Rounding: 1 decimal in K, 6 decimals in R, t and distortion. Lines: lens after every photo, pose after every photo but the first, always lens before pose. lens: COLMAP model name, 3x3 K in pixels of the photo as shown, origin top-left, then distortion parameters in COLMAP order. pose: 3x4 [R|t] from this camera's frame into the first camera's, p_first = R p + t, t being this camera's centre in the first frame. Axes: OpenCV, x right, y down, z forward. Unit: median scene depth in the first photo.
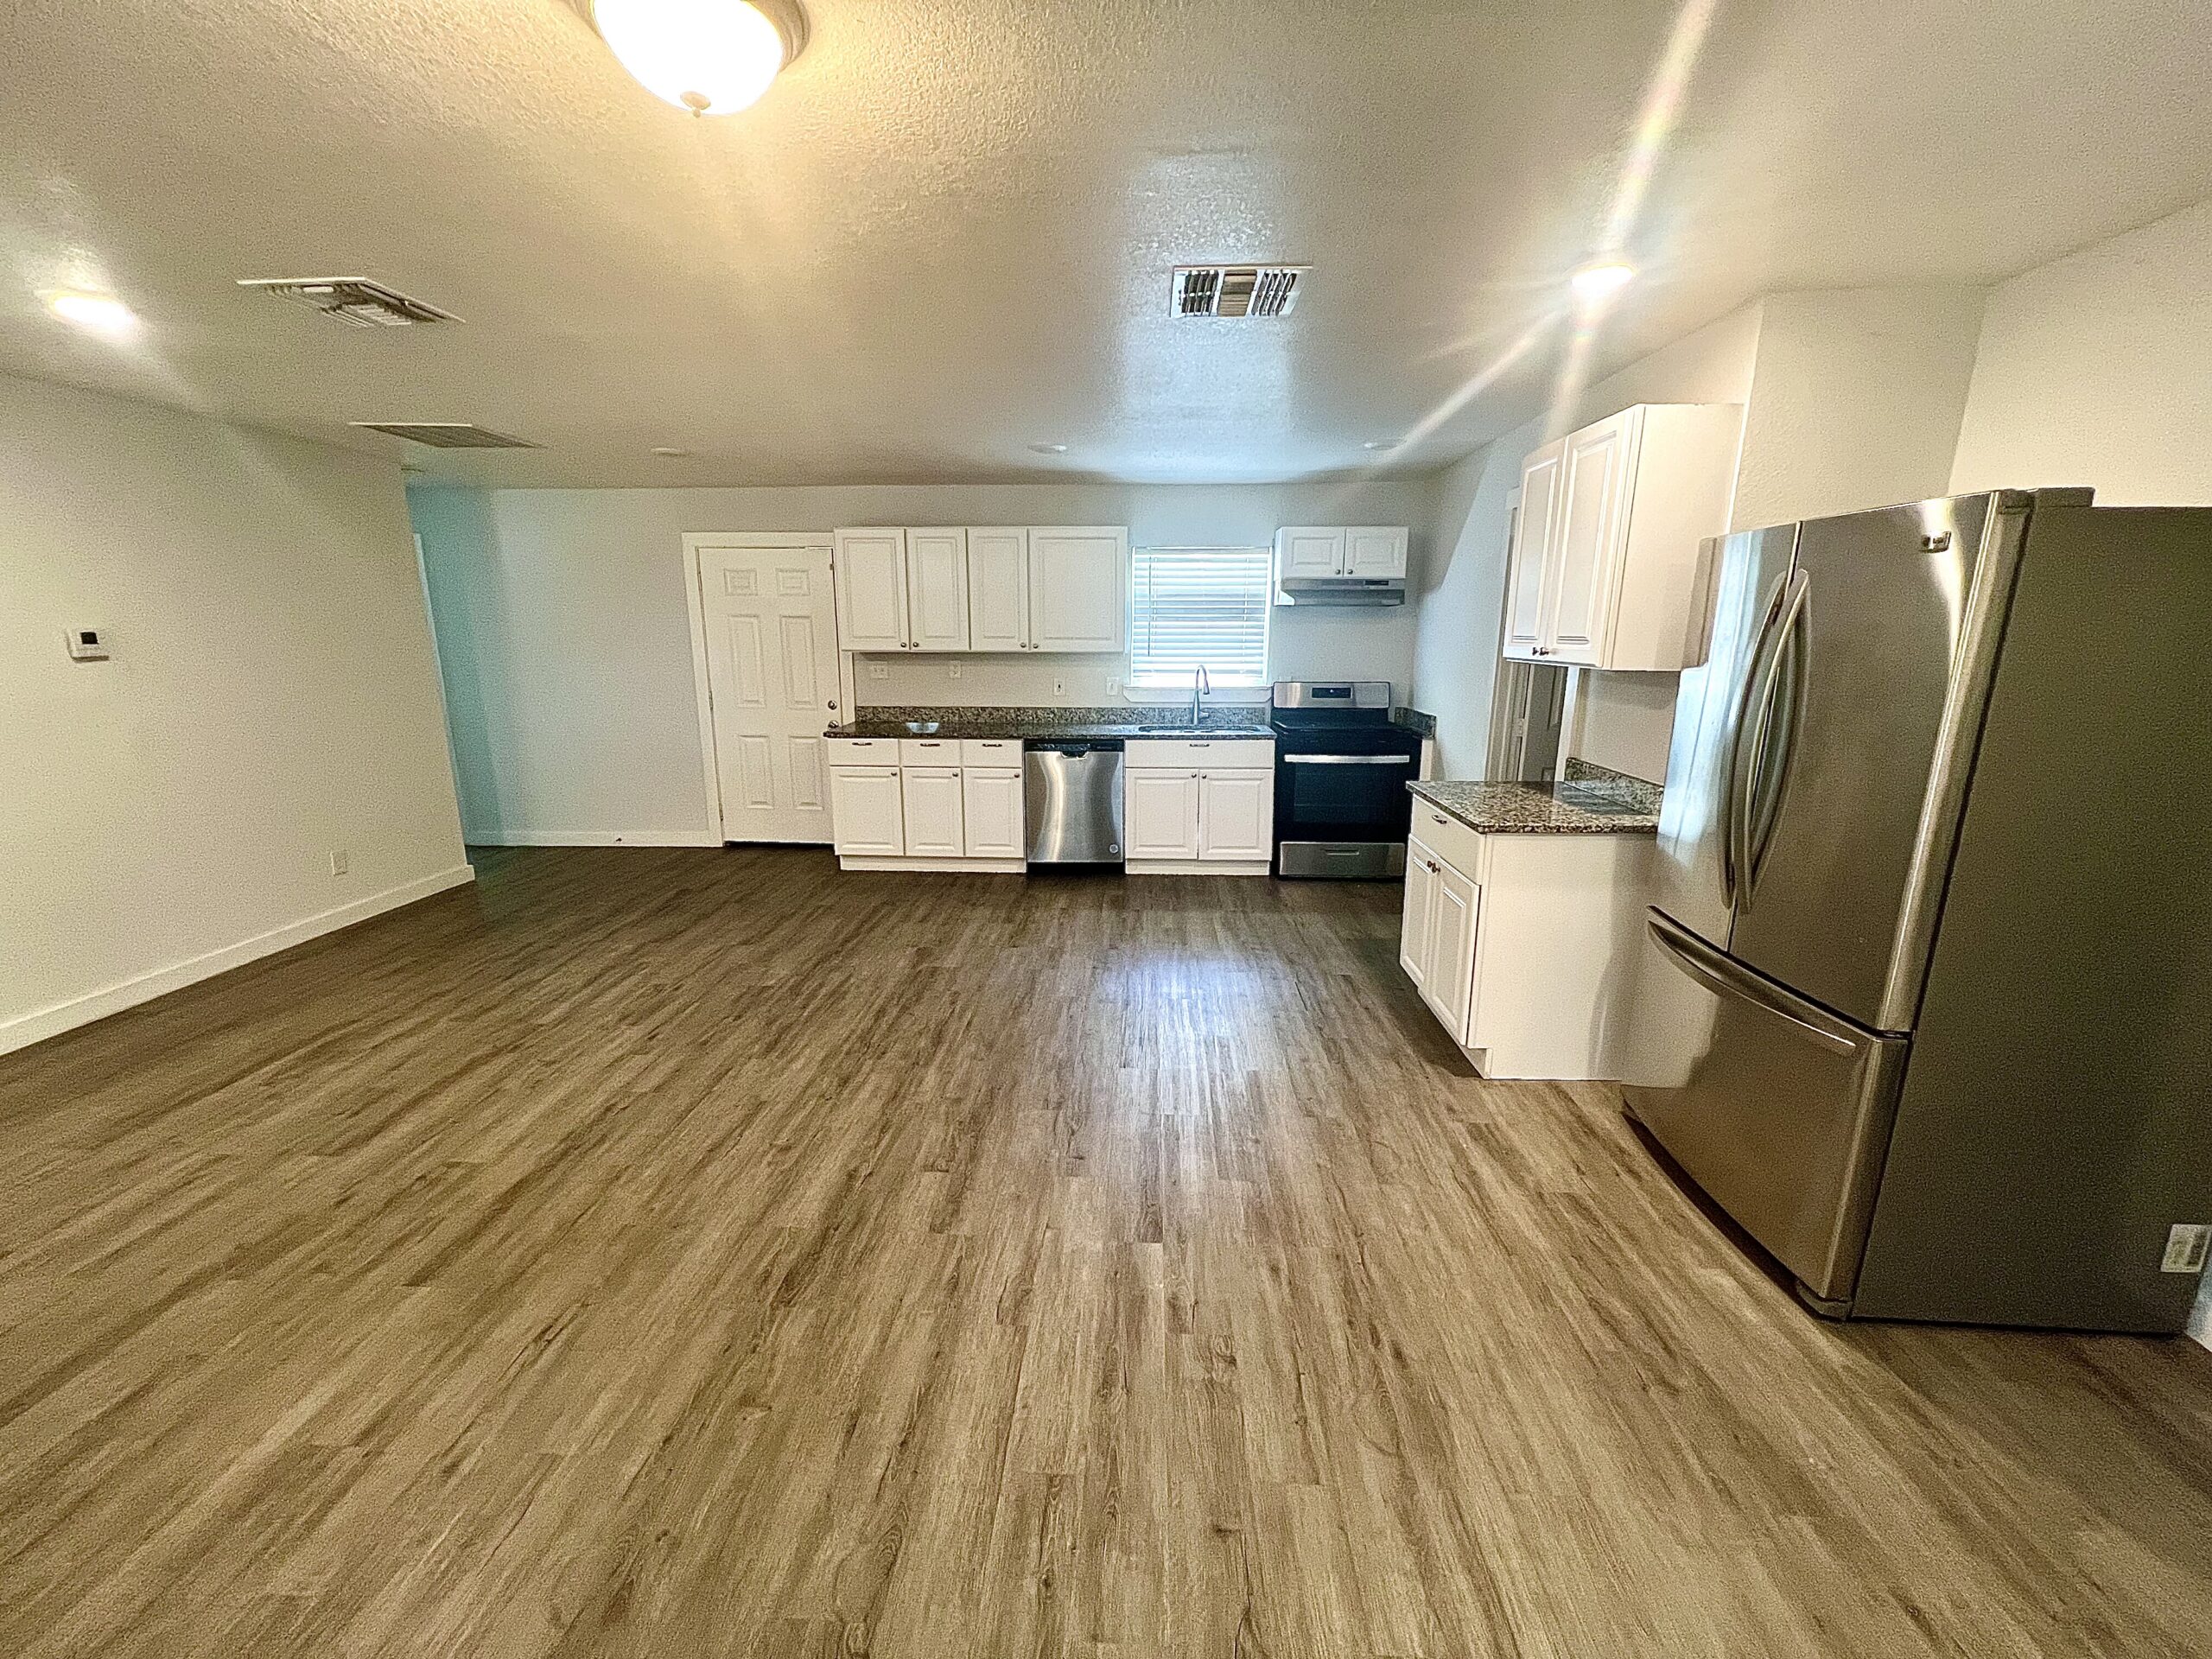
lens RADIAL K [[883.1, 0, 1105.5], [0, 883.1, 830.1], [0, 0, 1]] dist [-0.002363, 0.000557]
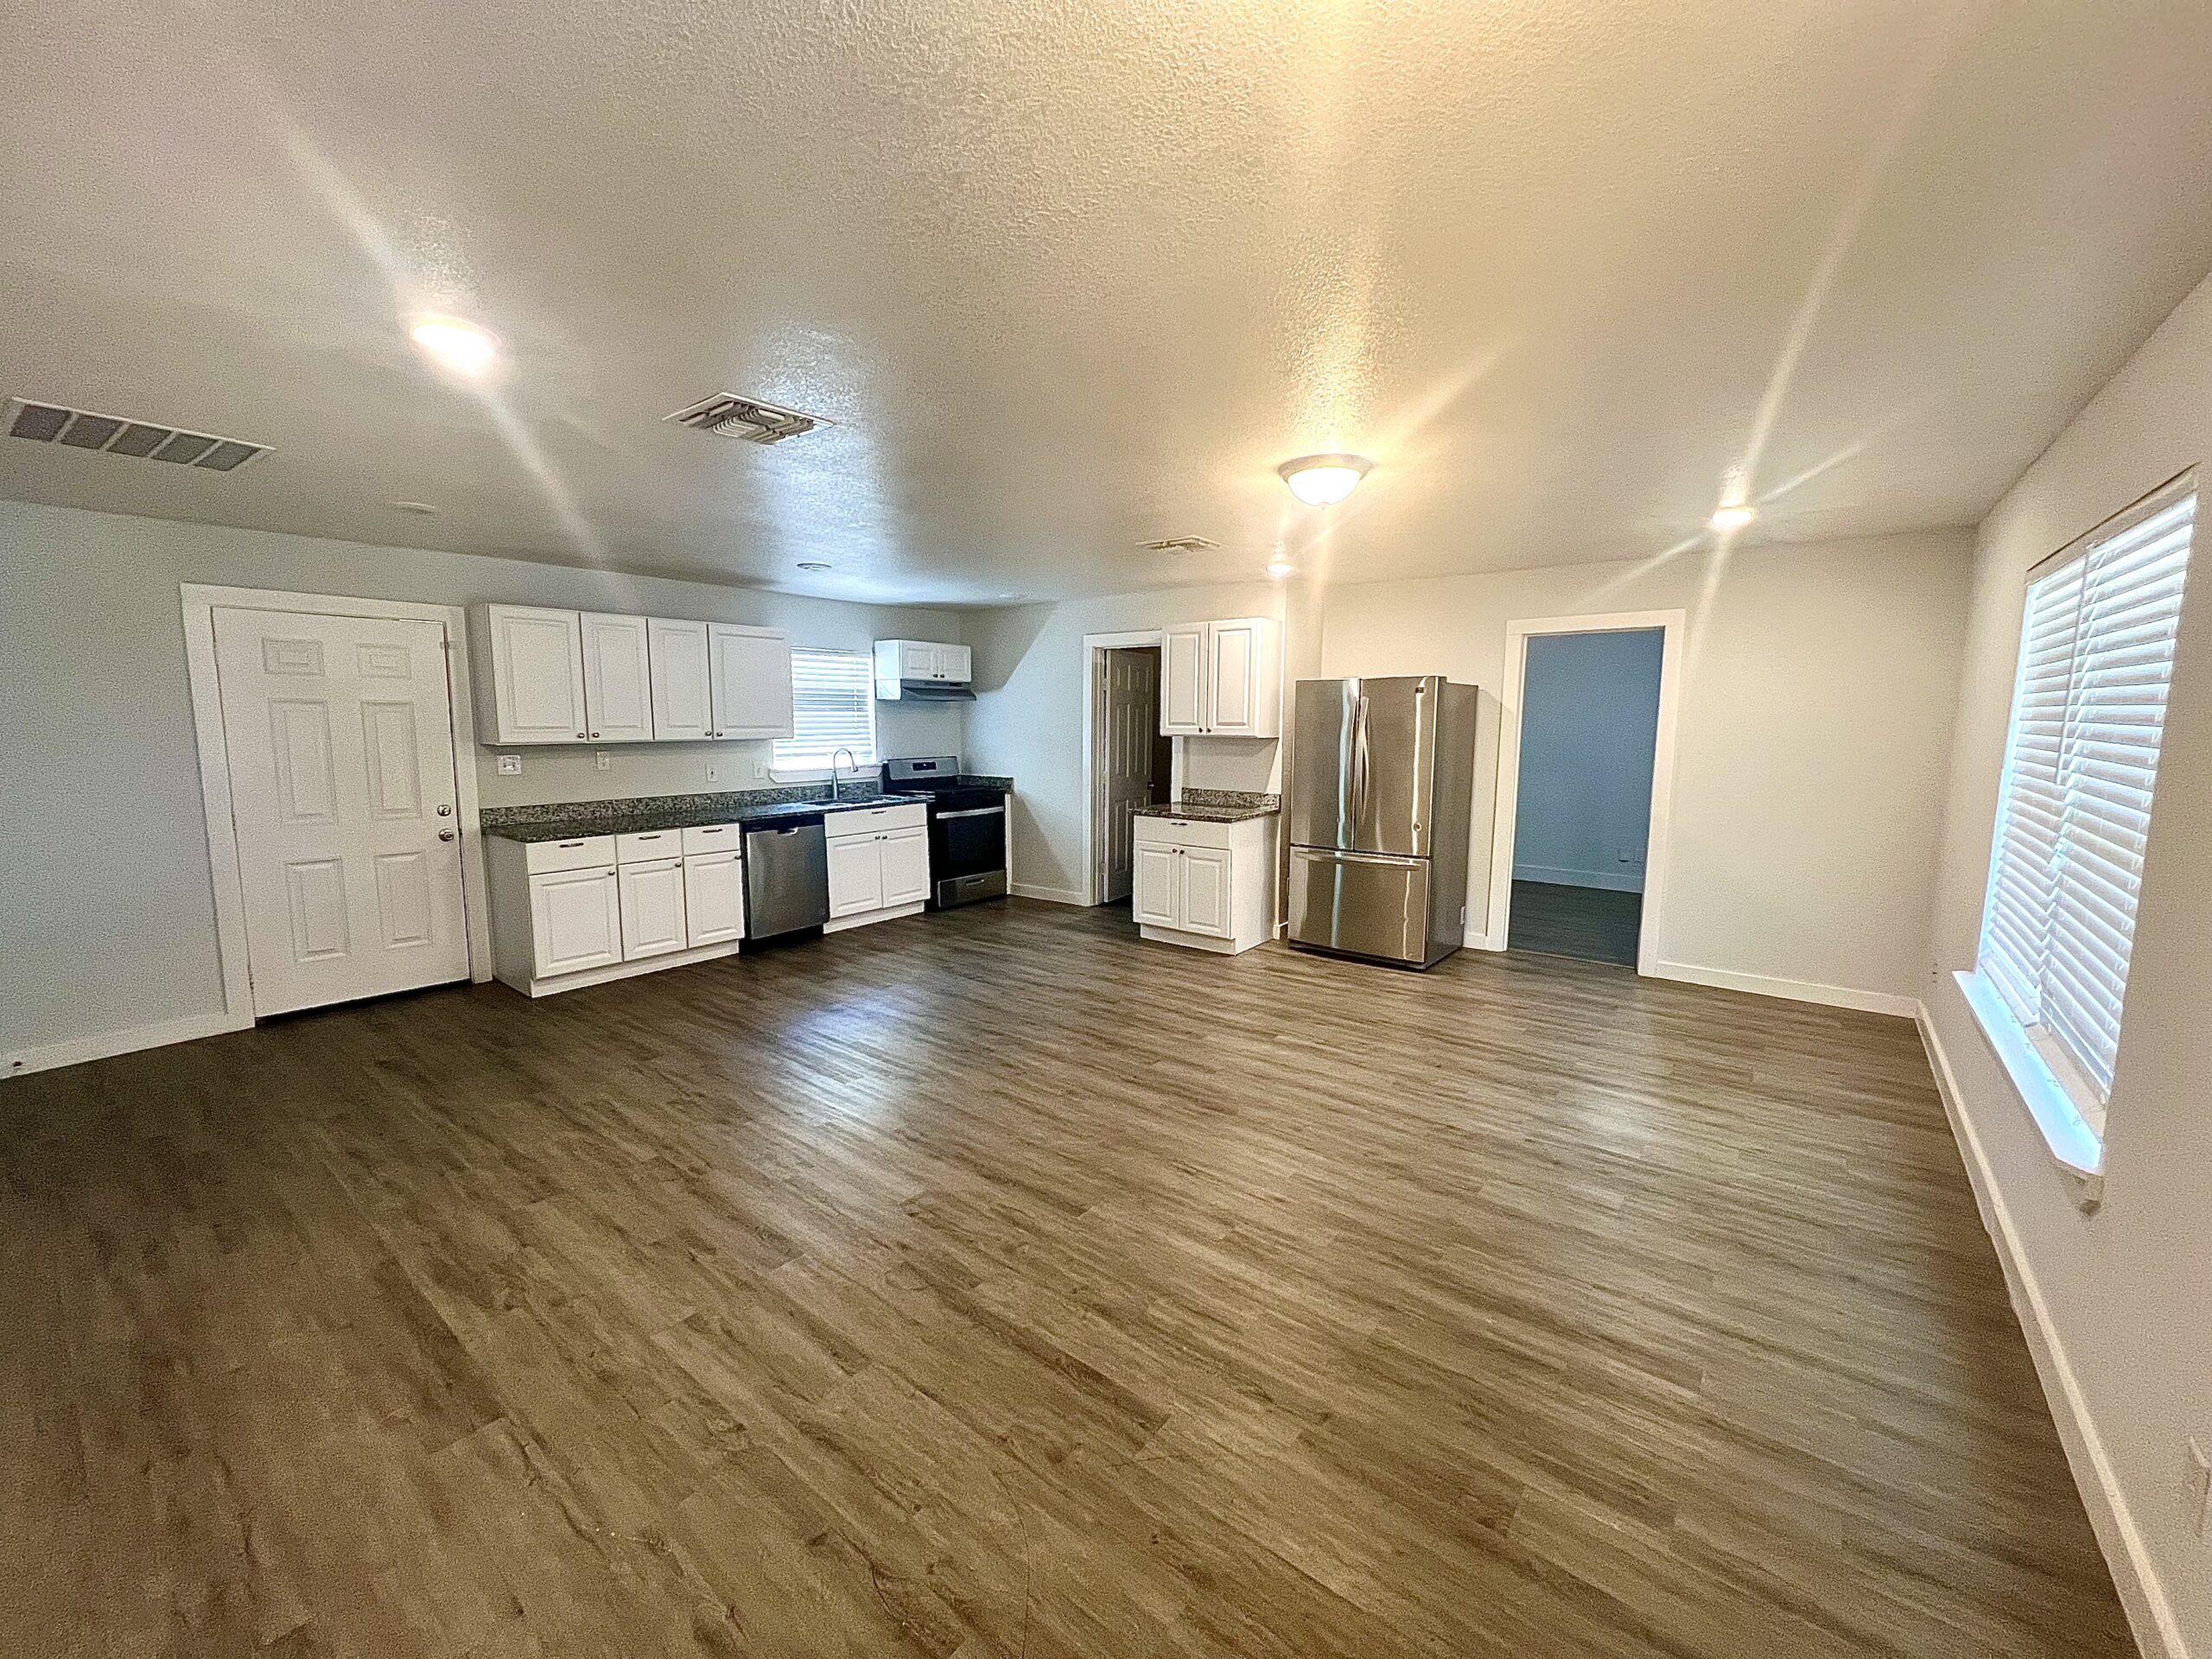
lens RADIAL K [[883.1, 0, 1102.7], [0, 883.1, 825.9], [0, 0, 1]] dist [-0.002363, 0.000557]
pose [[0.582100, -0.099723, 0.806979, -0.685052], [0.179573, 0.983712, -0.007969, -0.013155], [-0.793041, 0.149551, 0.590526, 0.044228]]
